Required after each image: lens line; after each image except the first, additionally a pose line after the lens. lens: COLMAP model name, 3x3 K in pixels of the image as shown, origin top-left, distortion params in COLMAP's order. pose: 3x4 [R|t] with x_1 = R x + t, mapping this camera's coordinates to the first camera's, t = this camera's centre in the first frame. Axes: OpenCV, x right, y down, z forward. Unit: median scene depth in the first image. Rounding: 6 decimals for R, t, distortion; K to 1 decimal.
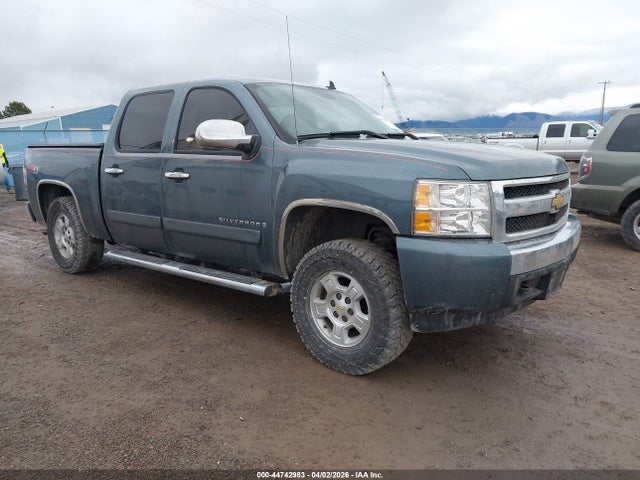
lens RADIAL K [[486.7, 0, 320.0], [0, 486.7, 240.0], [0, 0, 1]] dist [0.011587, 0.000980]
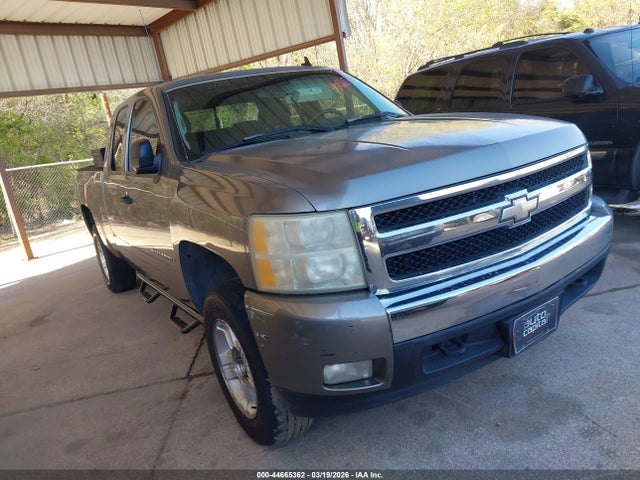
lens RADIAL K [[486.7, 0, 320.0], [0, 486.7, 240.0], [0, 0, 1]] dist [0.011587, 0.000980]
pose [[0.956592, -0.076249, -0.281280, 0.475575], [0.097444, 0.993300, 0.062130, -0.118557], [0.274658, -0.086842, 0.957612, 0.336603]]
